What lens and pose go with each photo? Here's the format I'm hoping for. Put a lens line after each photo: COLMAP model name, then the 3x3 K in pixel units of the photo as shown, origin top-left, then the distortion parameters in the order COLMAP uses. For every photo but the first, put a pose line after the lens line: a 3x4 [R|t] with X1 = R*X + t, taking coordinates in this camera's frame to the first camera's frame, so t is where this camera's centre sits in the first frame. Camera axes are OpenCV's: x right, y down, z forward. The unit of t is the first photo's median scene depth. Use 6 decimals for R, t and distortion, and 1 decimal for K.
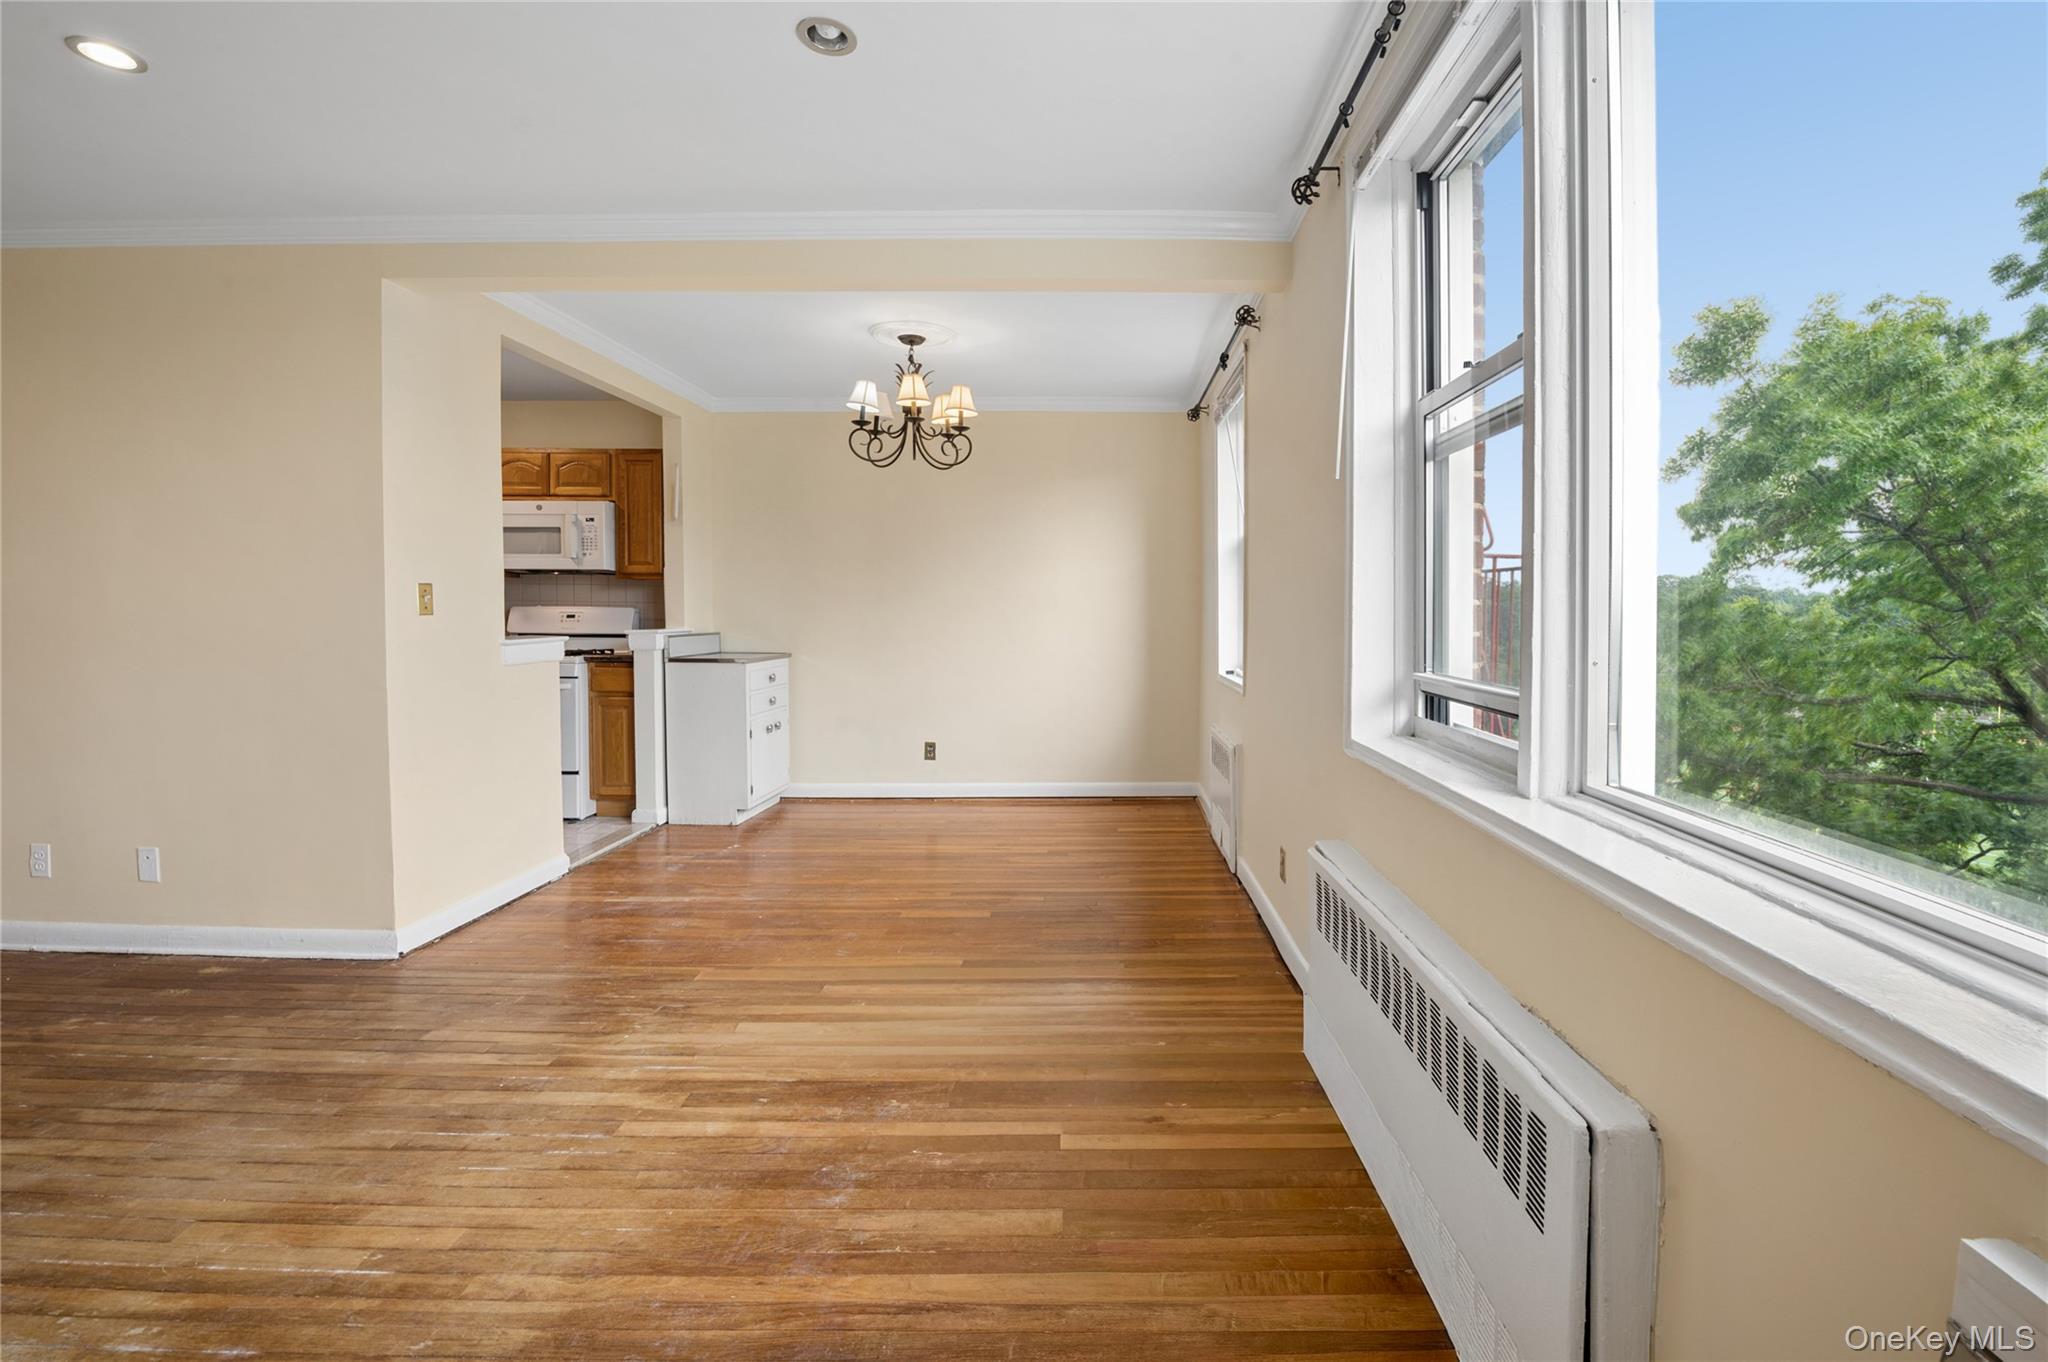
lens RADIAL K [[842.6, 0, 1099.0], [0, 842.6, 633.5], [0, 0, 1]] dist [-0.018226, 0.000416]
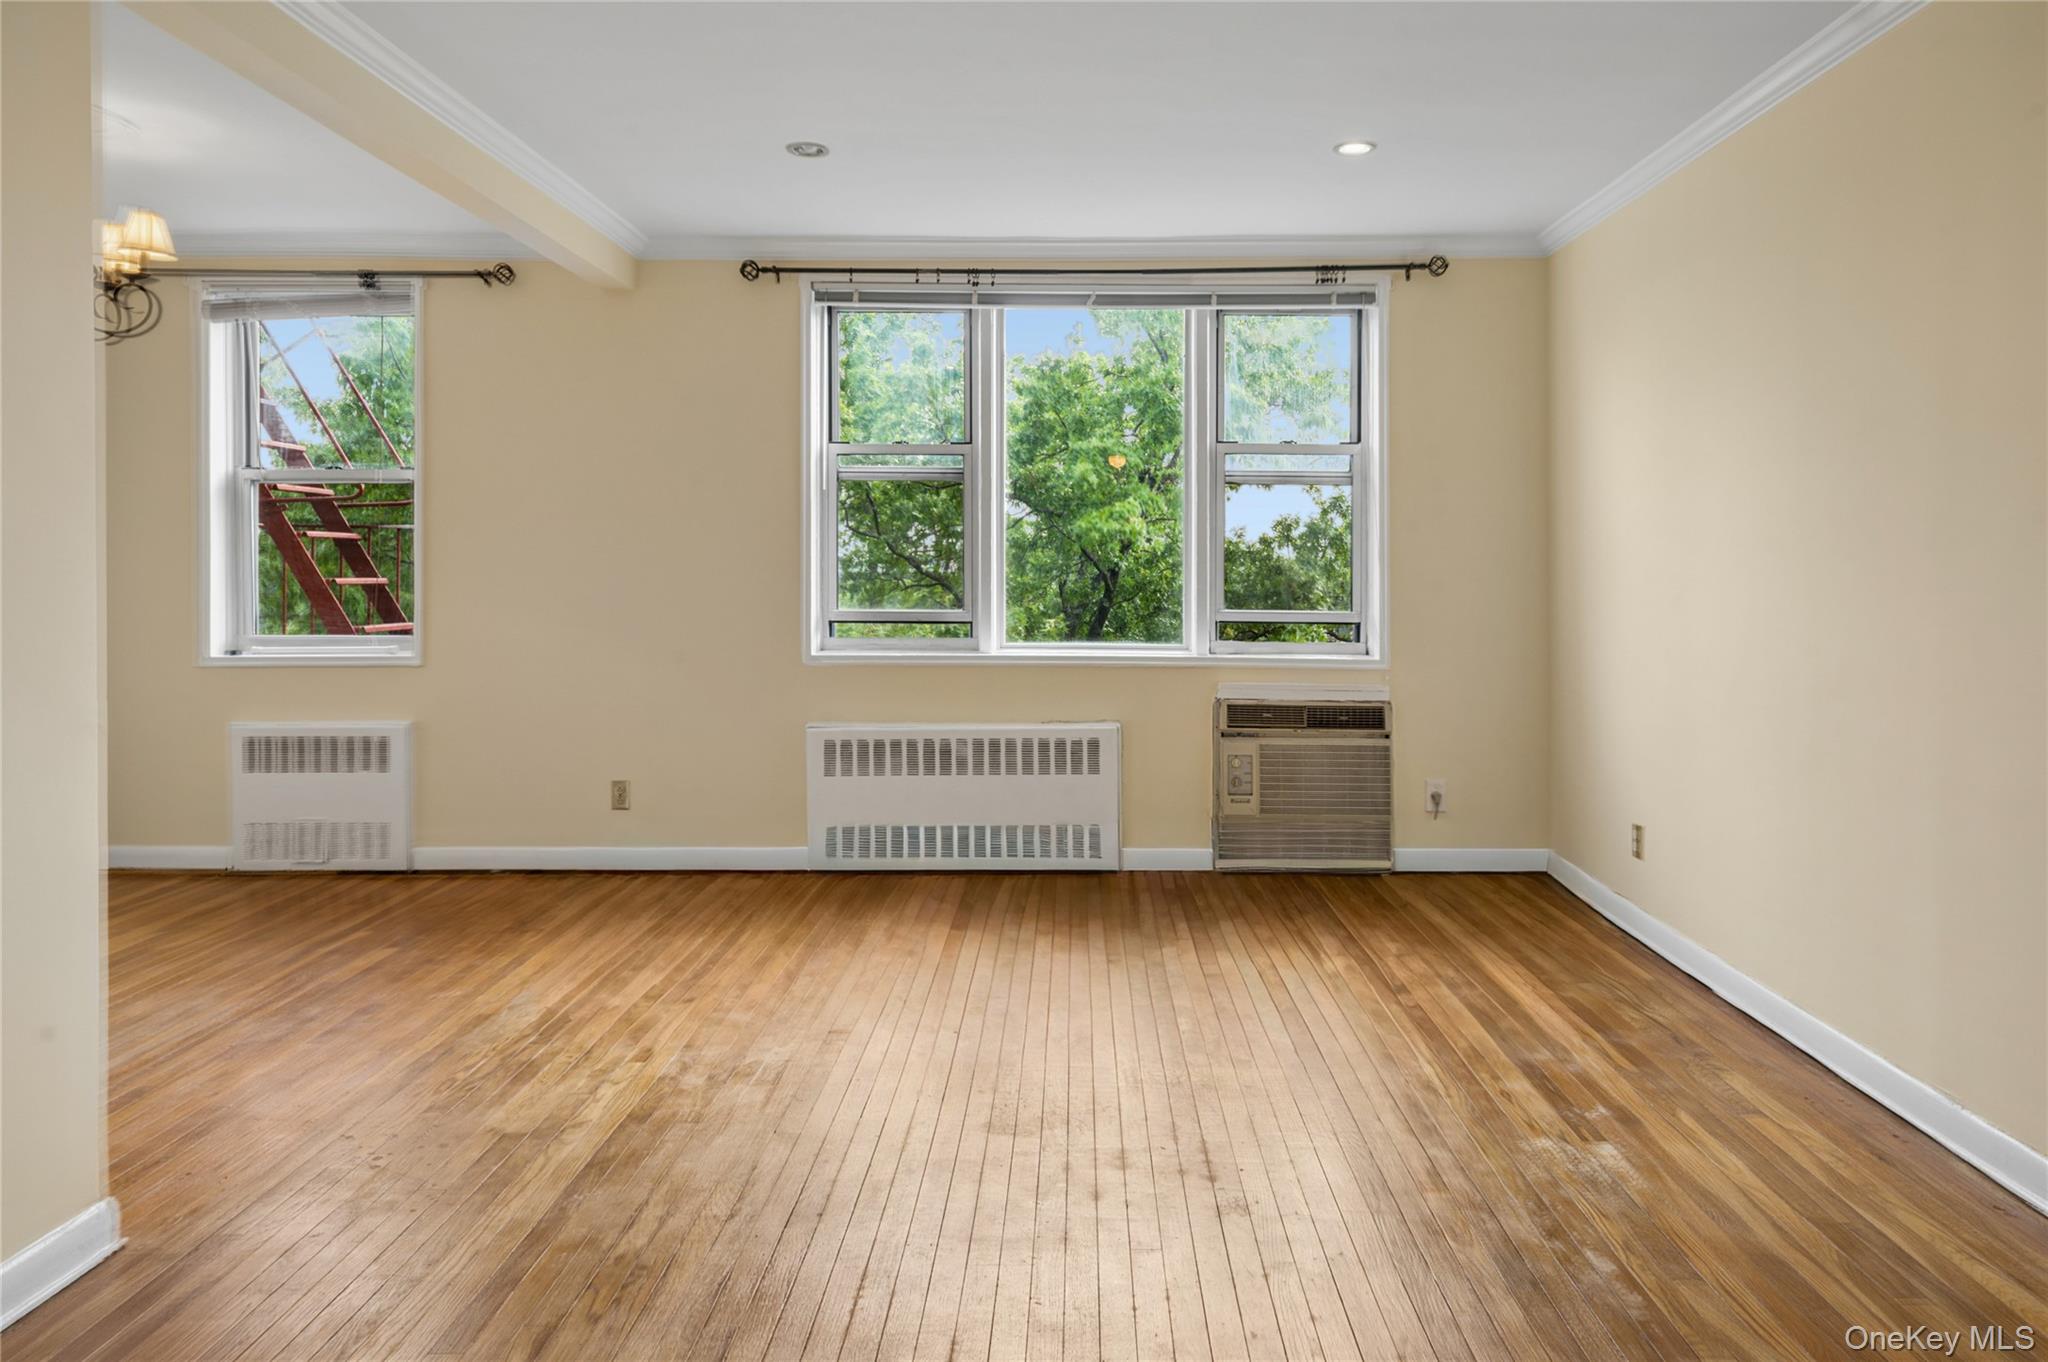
lens RADIAL K [[1362.4, 0, 1036.9], [0, 1362.4, 569.1], [0, 0, 1]] dist [0.018791, -0.001234]
pose [[0.037546, -0.002141, 0.999293, -1.616406], [0.026927, 0.999637, 0.001130, -0.018117], [-0.998932, 0.026865, 0.037590, 0.362983]]
